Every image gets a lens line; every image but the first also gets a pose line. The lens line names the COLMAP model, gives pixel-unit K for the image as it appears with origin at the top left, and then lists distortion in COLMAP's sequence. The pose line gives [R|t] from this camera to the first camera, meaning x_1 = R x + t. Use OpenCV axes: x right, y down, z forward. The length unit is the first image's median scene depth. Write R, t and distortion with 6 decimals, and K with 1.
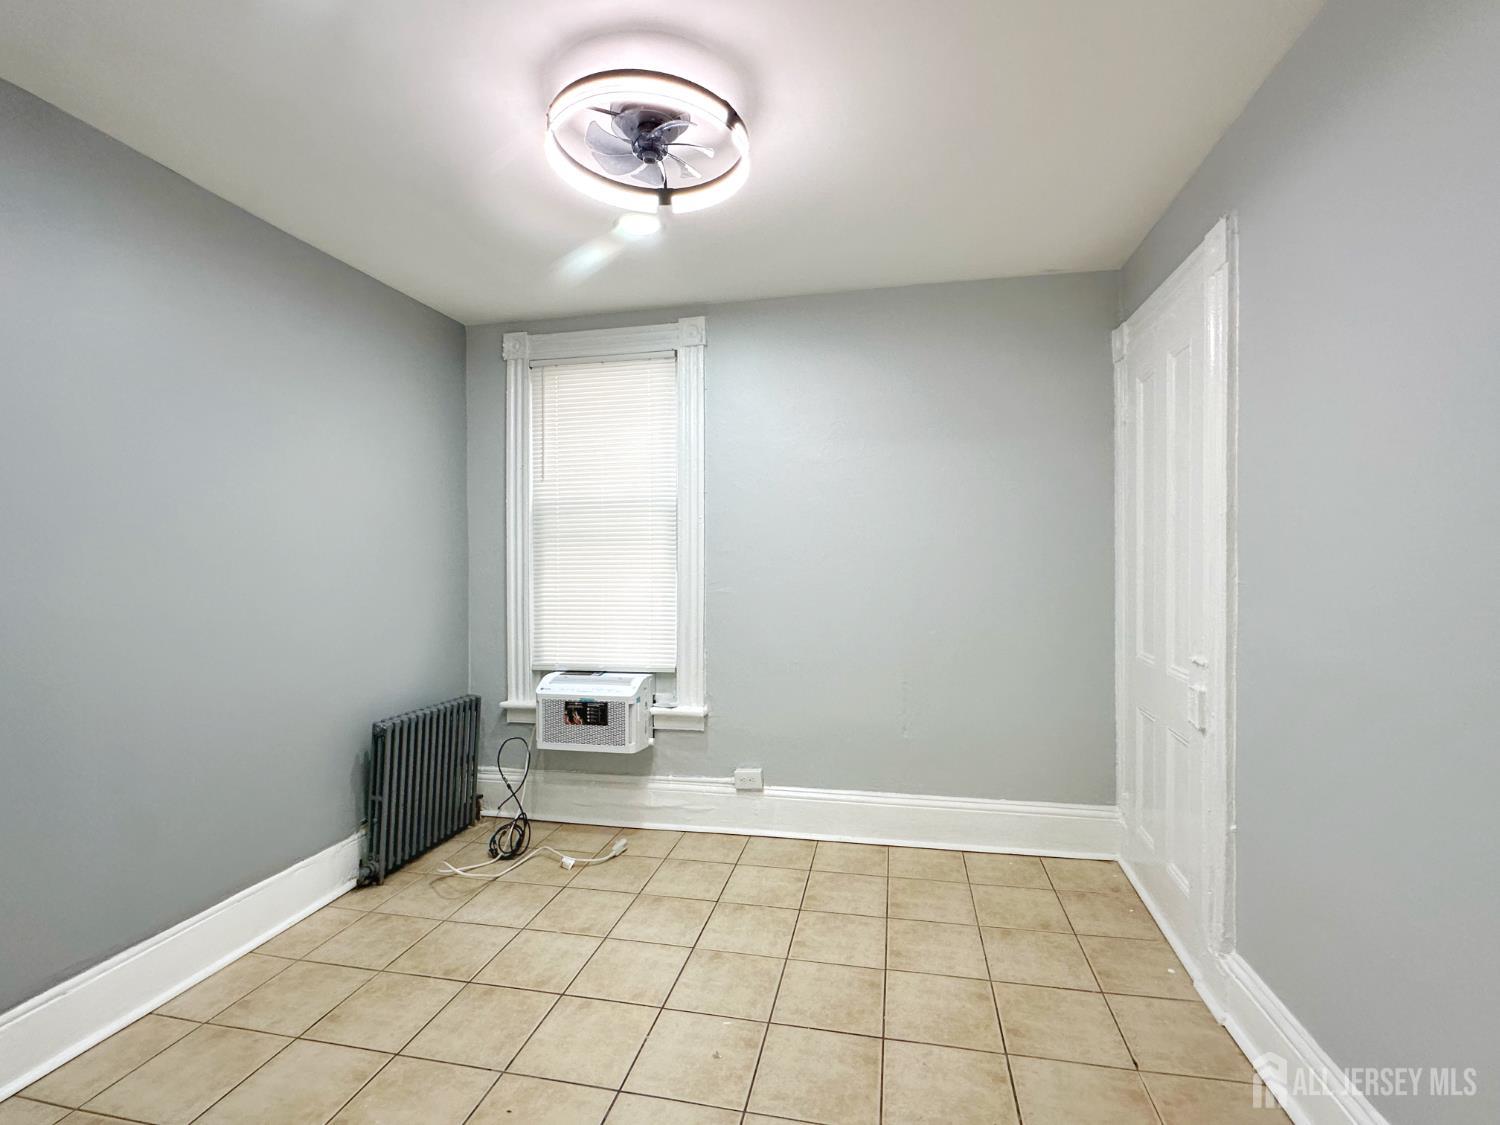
lens RADIAL K [[708.7, 0, 750.0], [0, 708.7, 562.5], [0, 0, 1]] dist [0.000250, -0.000573]
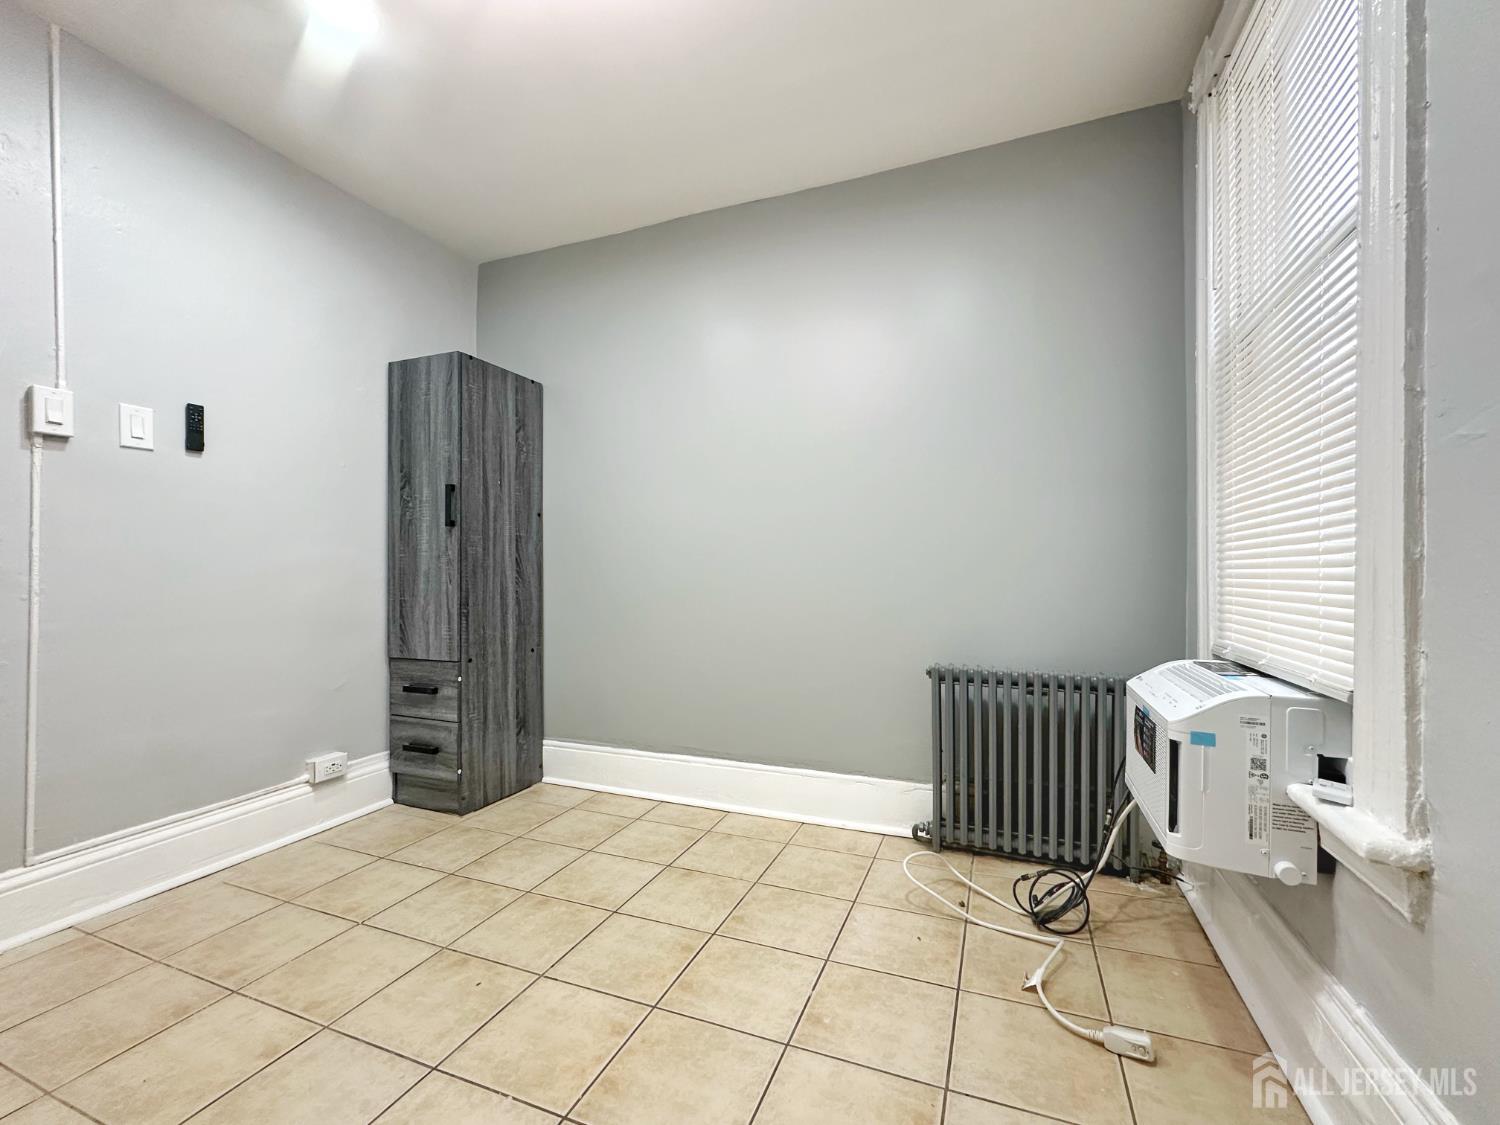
lens RADIAL K [[639.9, 0, 750.0], [0, 639.9, 562.5], [0, 0, 1]] dist [-0.003671, -0.000183]
pose [[-0.179357, -0.005801, -0.983767, 0.326387], [-0.001466, 0.999983, -0.005629, 0.115751], [0.983783, 0.000433, -0.179362, 1.019167]]
